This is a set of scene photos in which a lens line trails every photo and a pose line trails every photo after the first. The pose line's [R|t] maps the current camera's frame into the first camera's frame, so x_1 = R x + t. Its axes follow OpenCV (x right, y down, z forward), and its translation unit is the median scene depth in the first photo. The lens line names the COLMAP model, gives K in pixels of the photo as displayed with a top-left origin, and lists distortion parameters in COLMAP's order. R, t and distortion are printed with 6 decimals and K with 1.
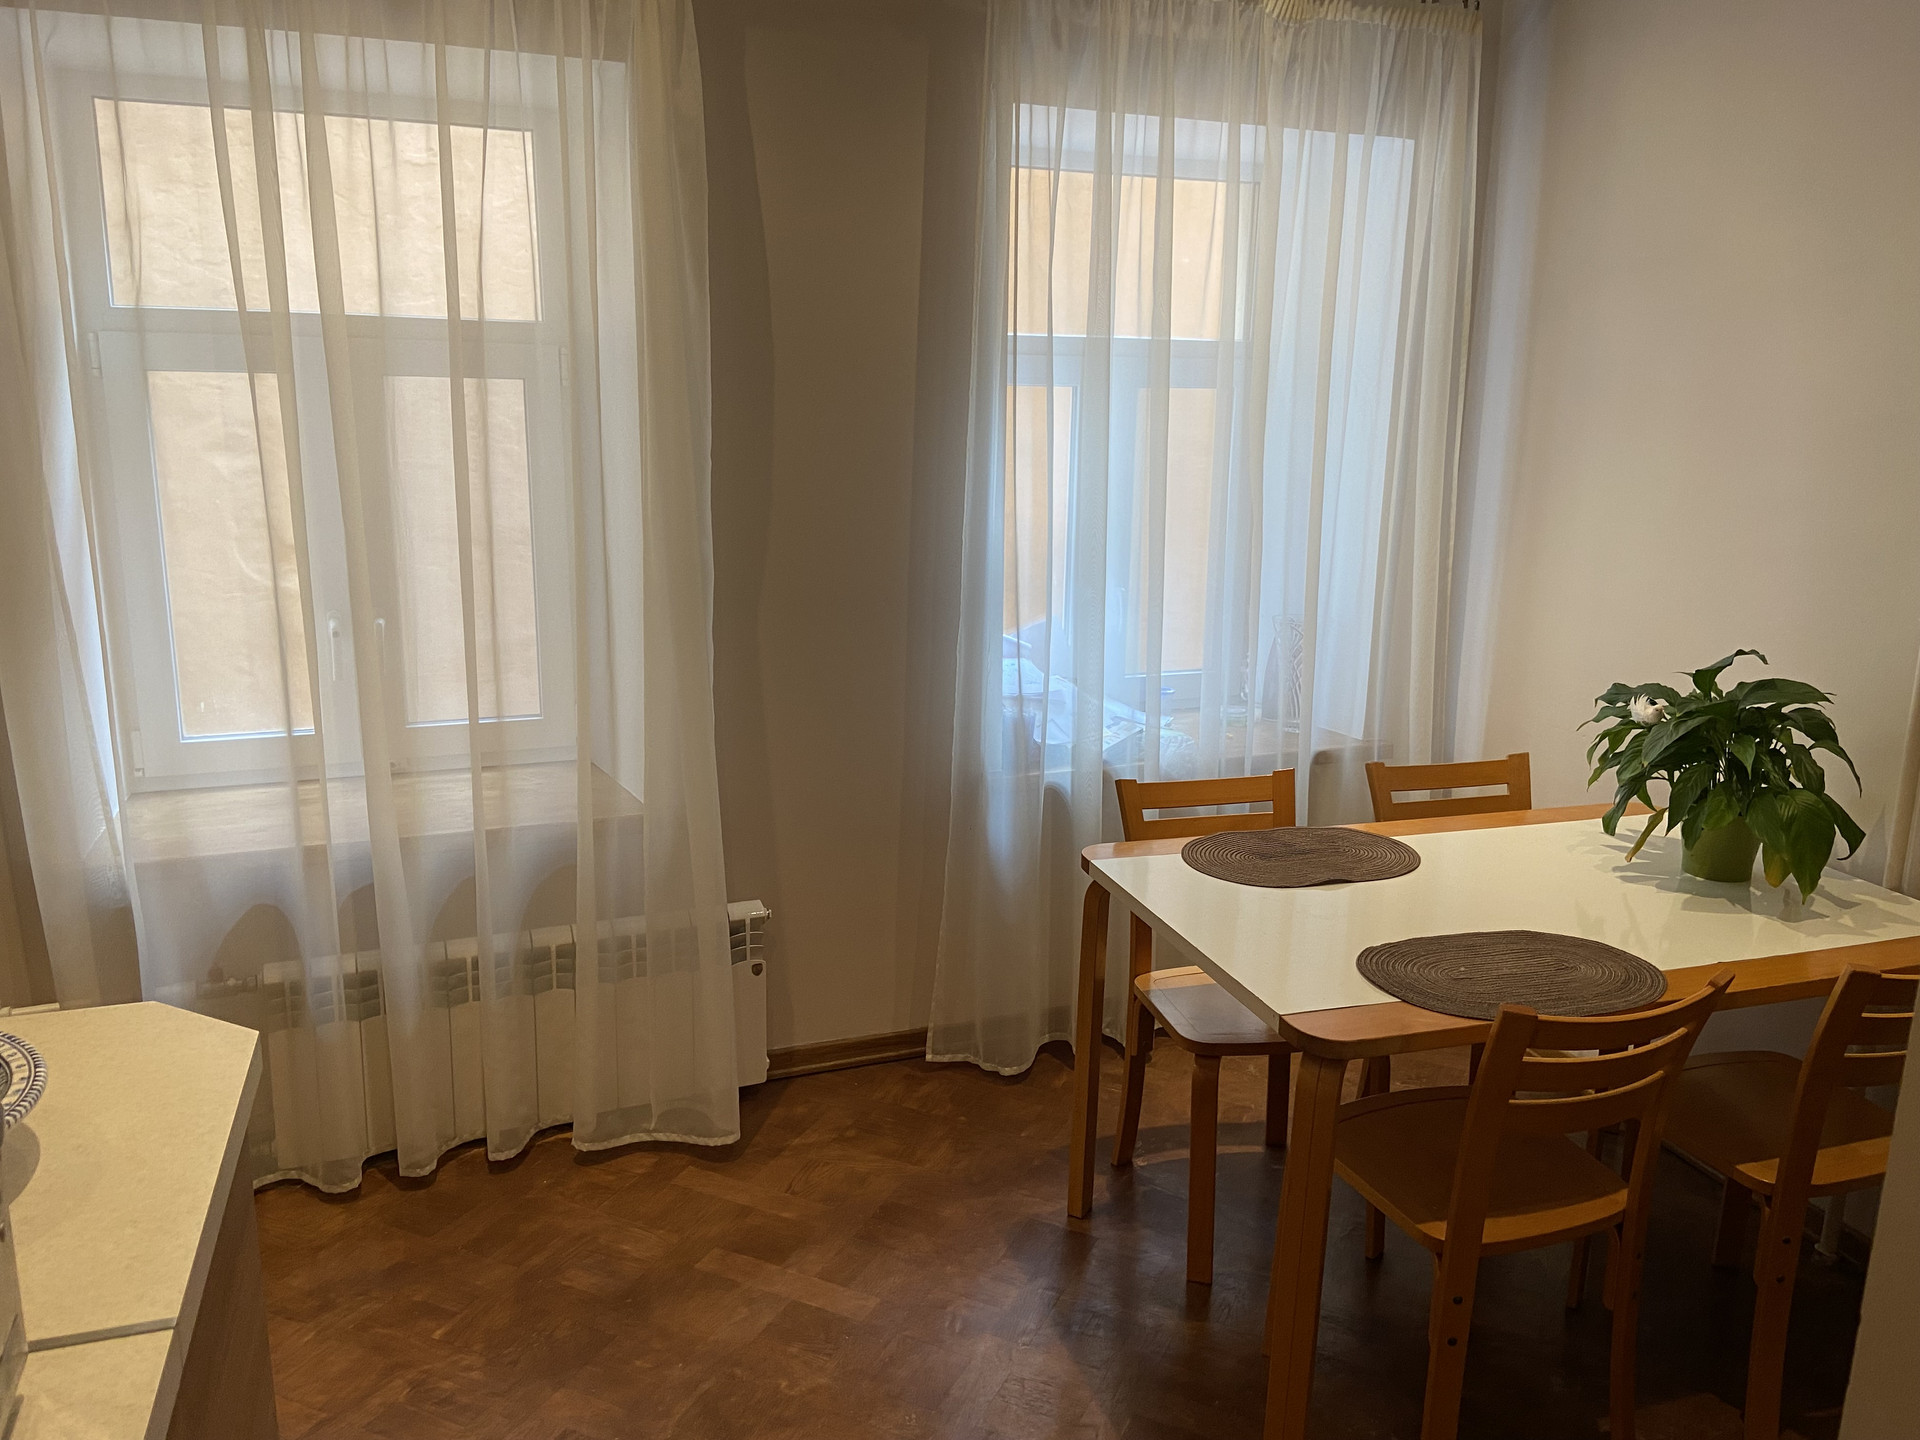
lens RADIAL K [[1439.9, 0, 953.9], [0, 1439.9, 715.5], [0, 0, 1]] dist [0.102620, -0.123569]
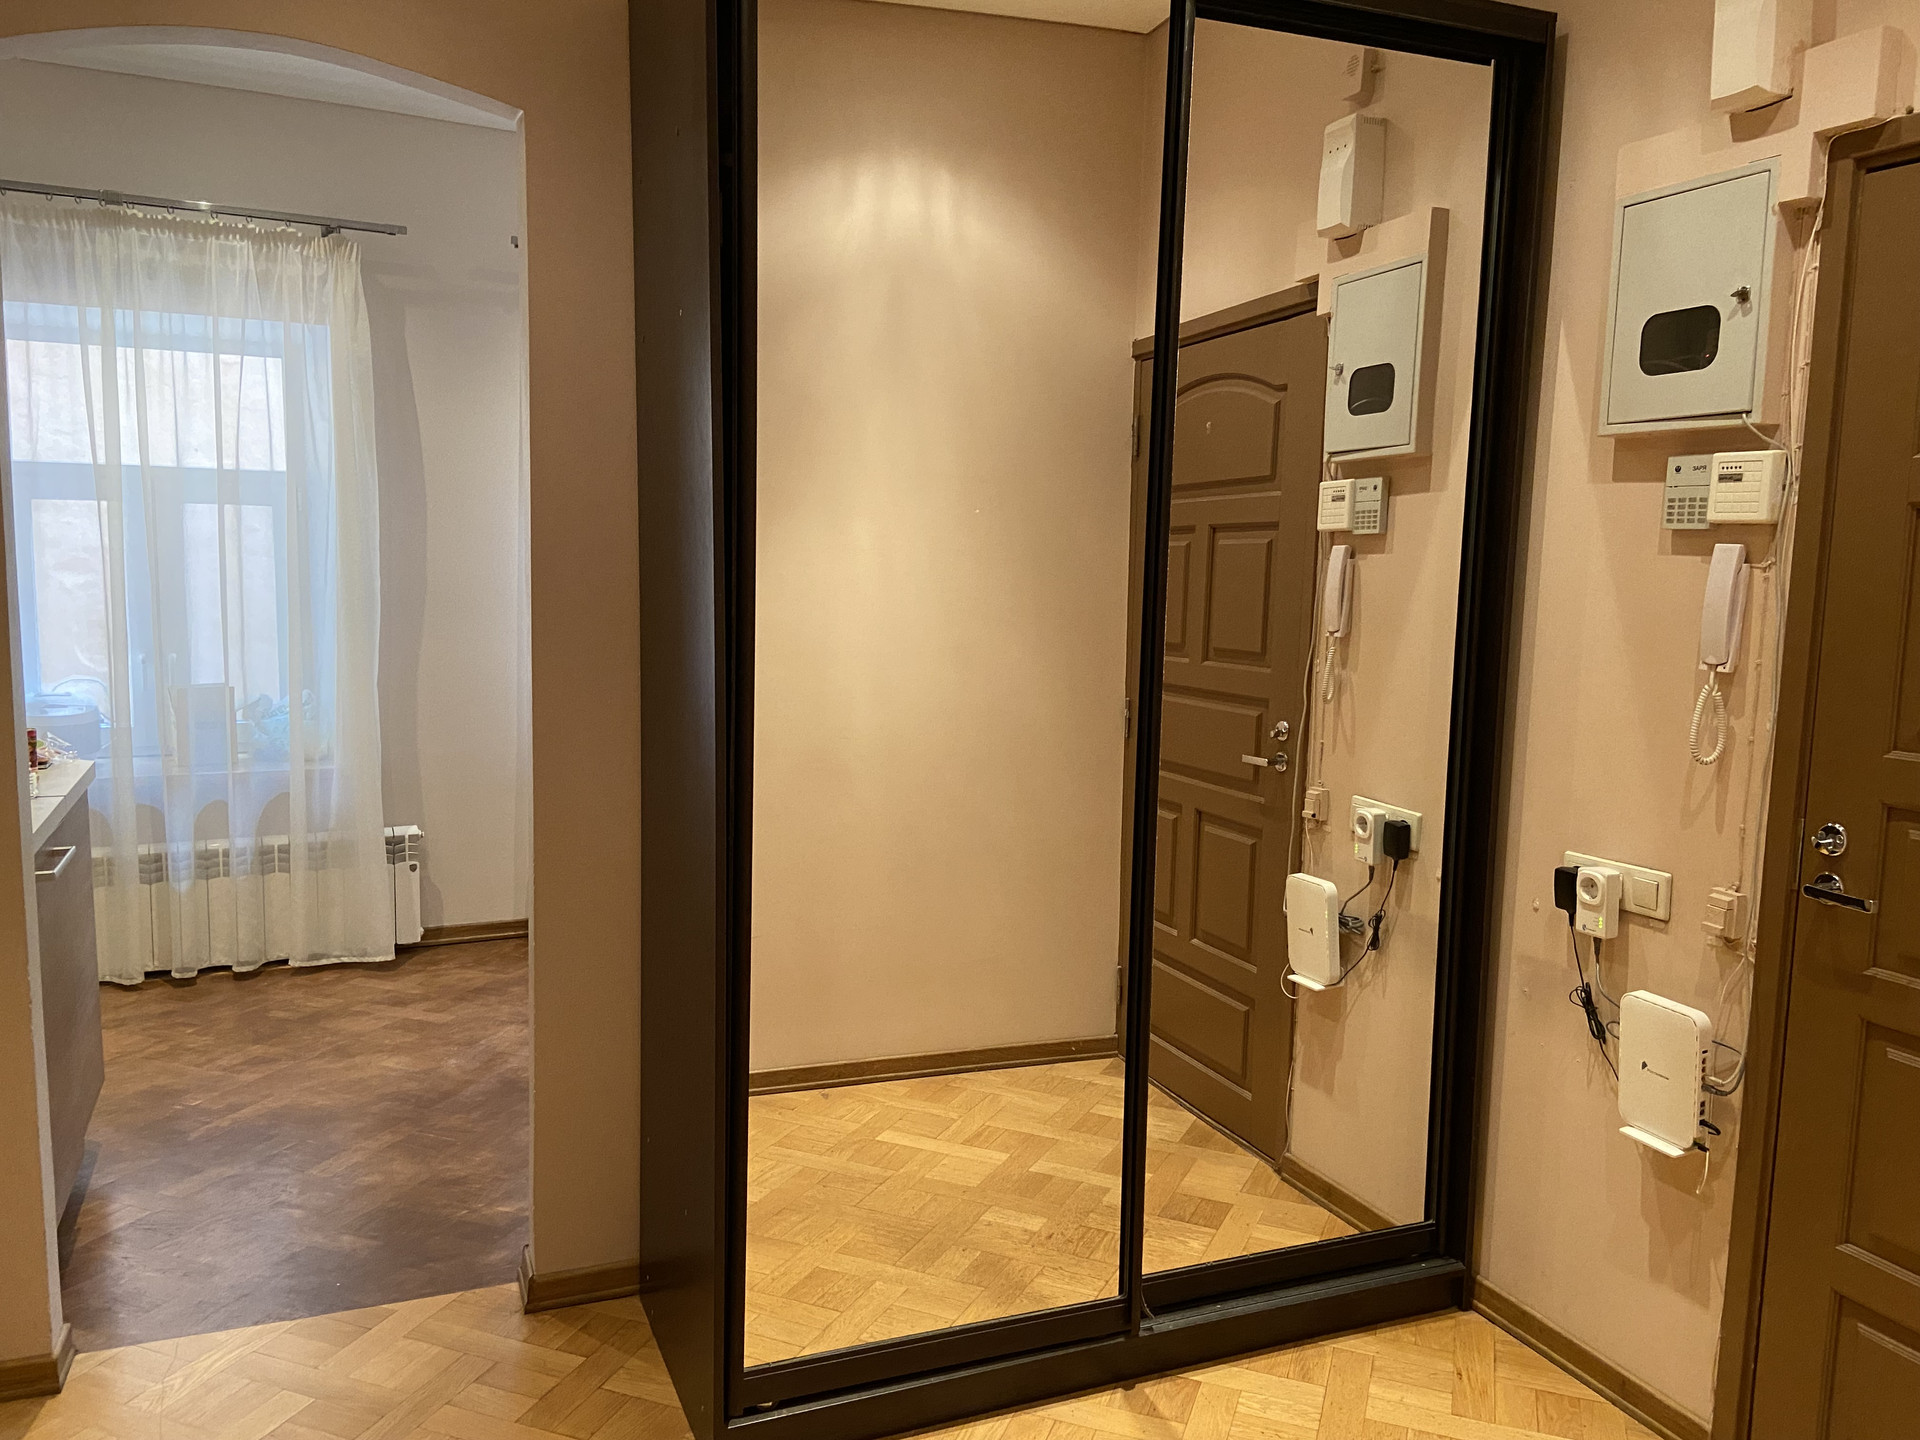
lens RADIAL K [[1439.9, 0, 921.4], [0, 1439.9, 729.9], [0, 0, 1]] dist [0.102620, -0.123569]
pose [[0.996600, -0.010421, 0.081731, 0.314869], [0.017734, 0.995851, -0.089257, 0.190524], [-0.080461, 0.090403, 0.992650, -0.701639]]
